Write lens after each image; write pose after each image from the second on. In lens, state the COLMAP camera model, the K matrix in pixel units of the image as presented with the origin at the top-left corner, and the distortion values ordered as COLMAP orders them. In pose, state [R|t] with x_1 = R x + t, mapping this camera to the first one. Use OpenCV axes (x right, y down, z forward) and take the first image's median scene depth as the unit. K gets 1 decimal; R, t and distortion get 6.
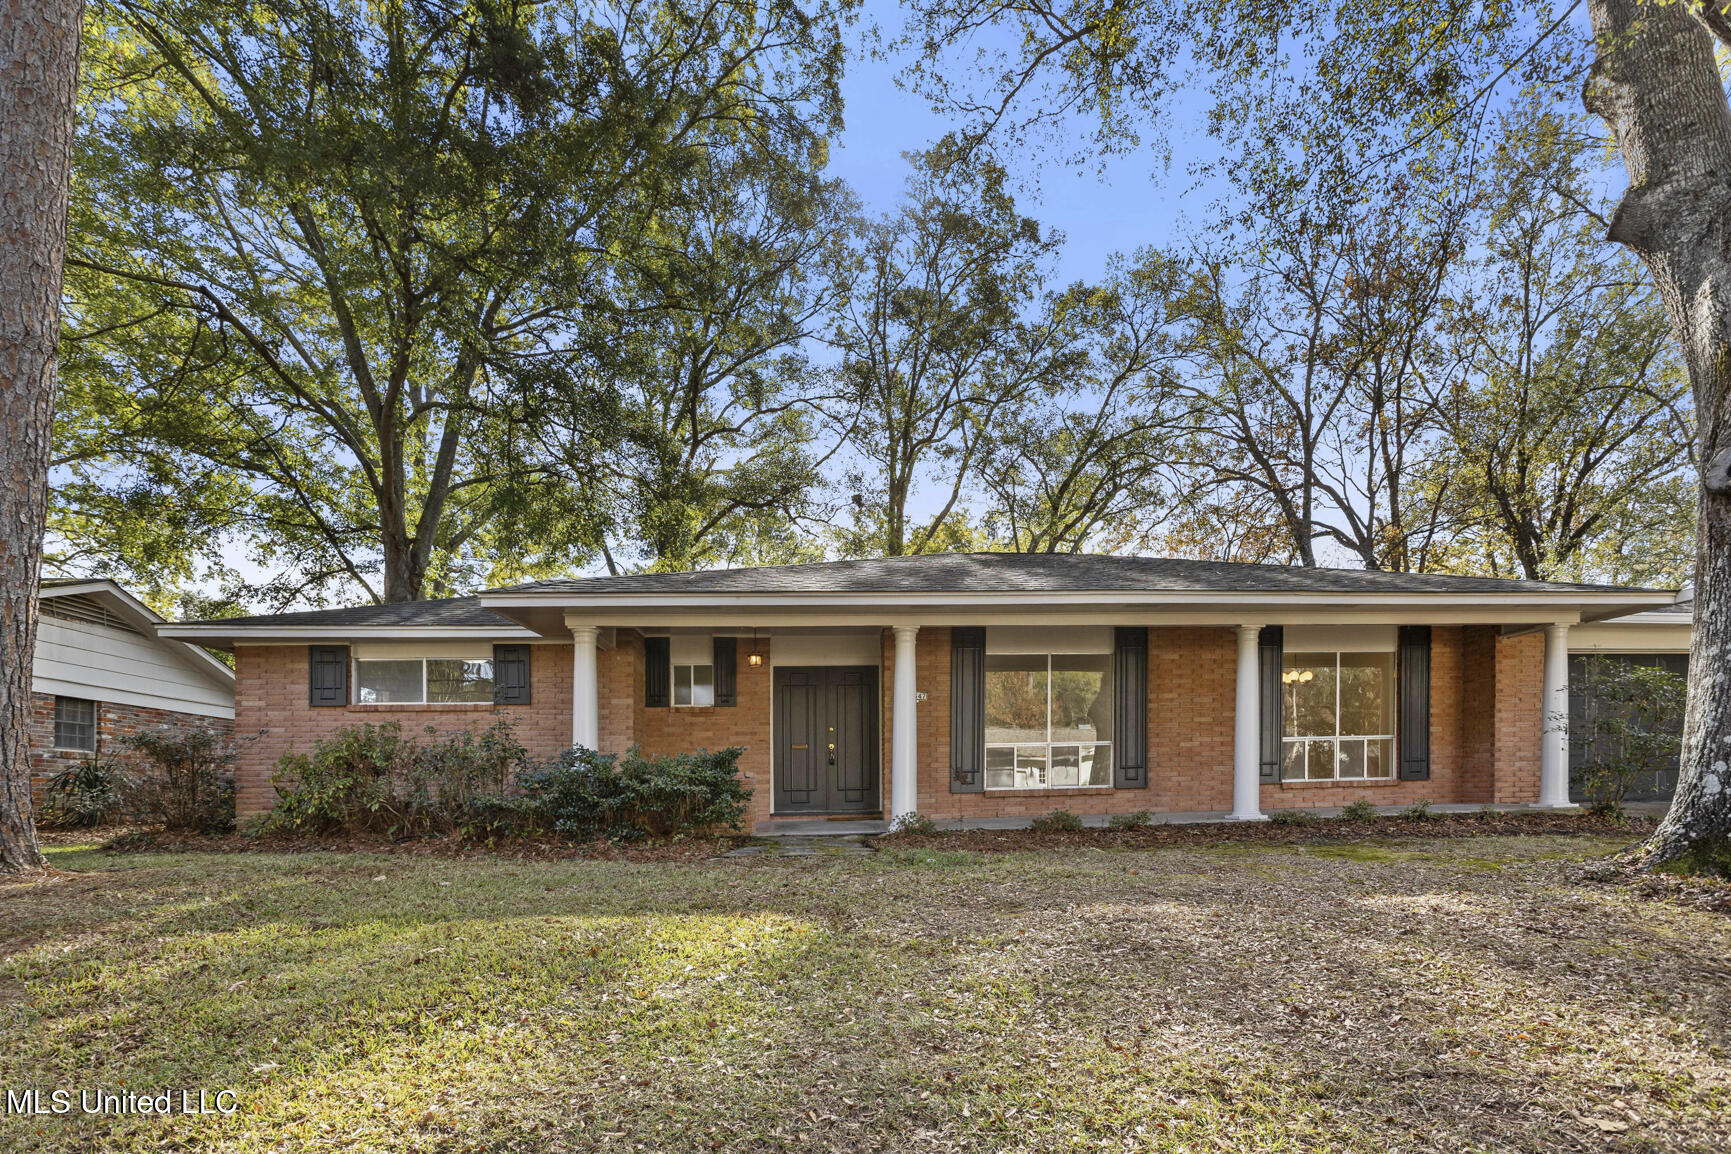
lens RADIAL K [[894.3, 0, 865.5], [0, 894.3, 577.0], [0, 0, 1]] dist [-0.004887, -0.000778]
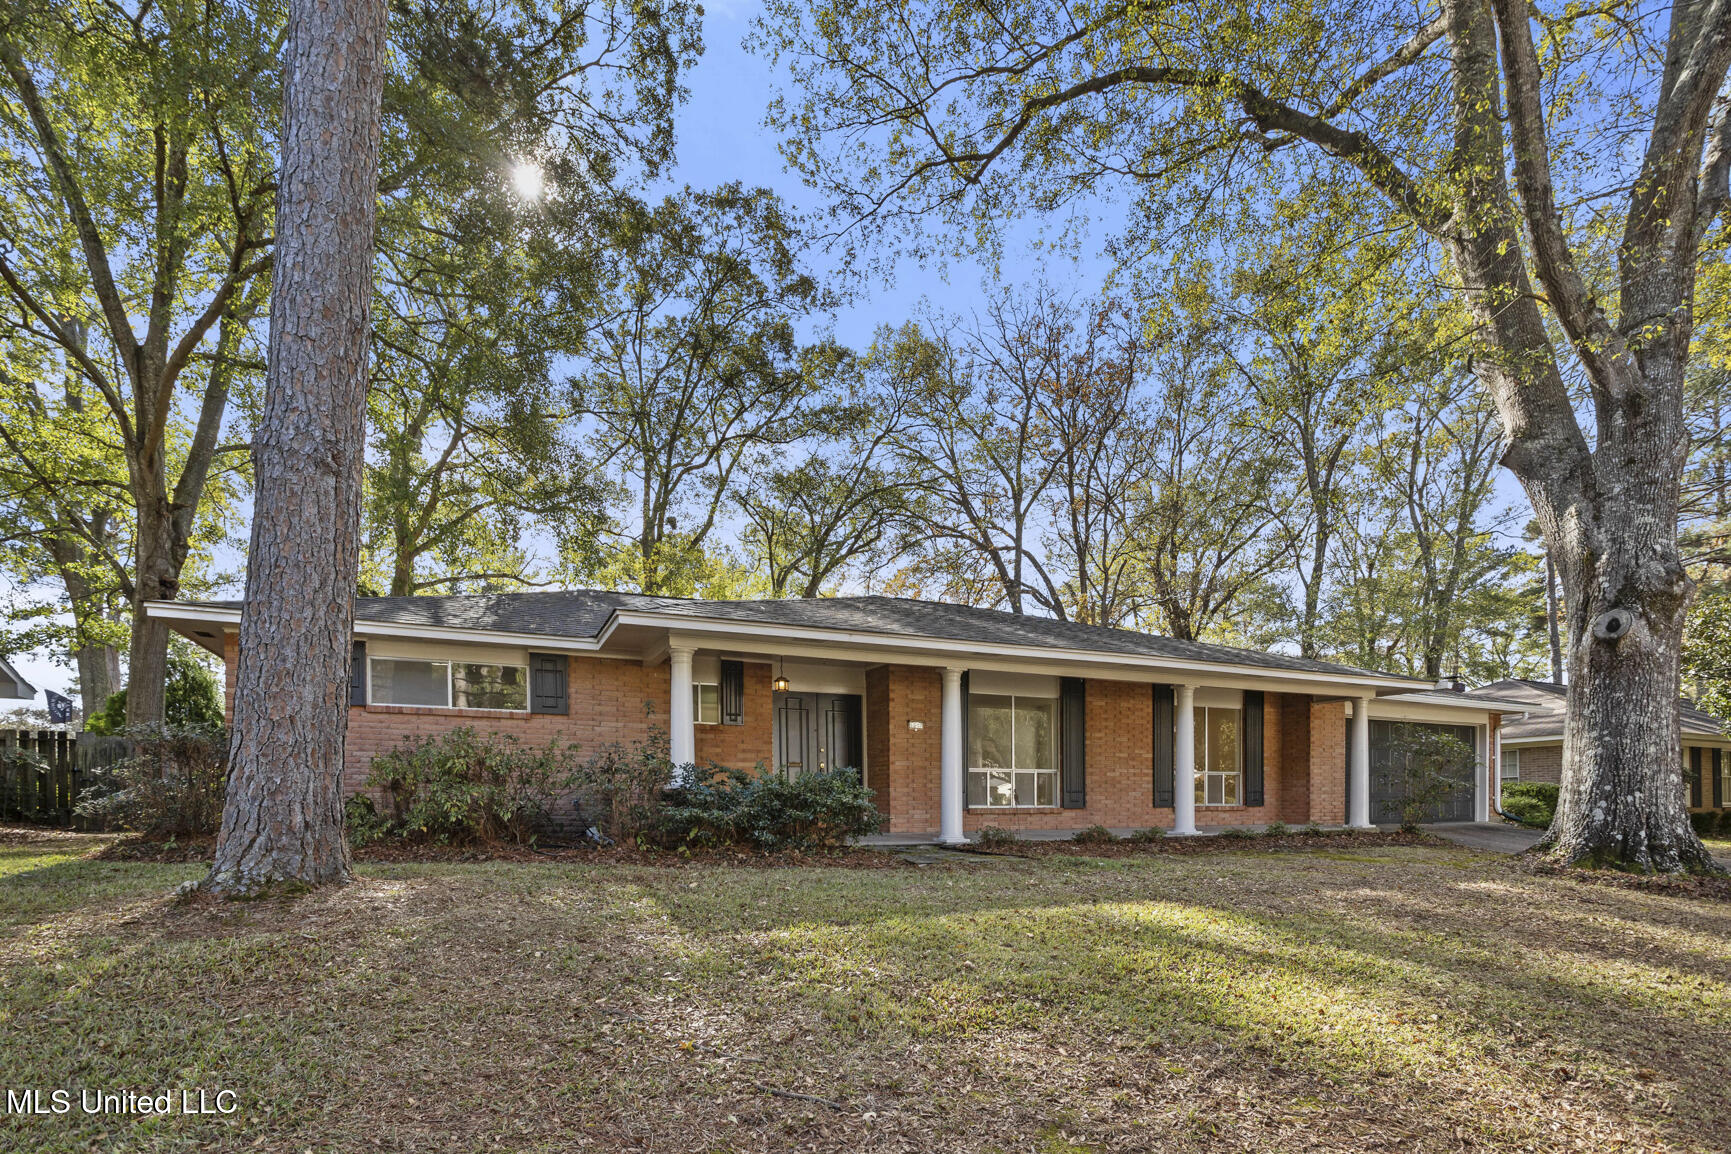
lens RADIAL K [[876.2, 0, 855.7], [0, 876.2, 549.4], [0, 0, 1]] dist [-0.027641, 0.043785]
pose [[0.939561, 0.114257, 0.322753, -0.399549], [-0.095763, 0.992748, -0.072667, -0.003066], [-0.328715, 0.037368, 0.943690, -0.050013]]
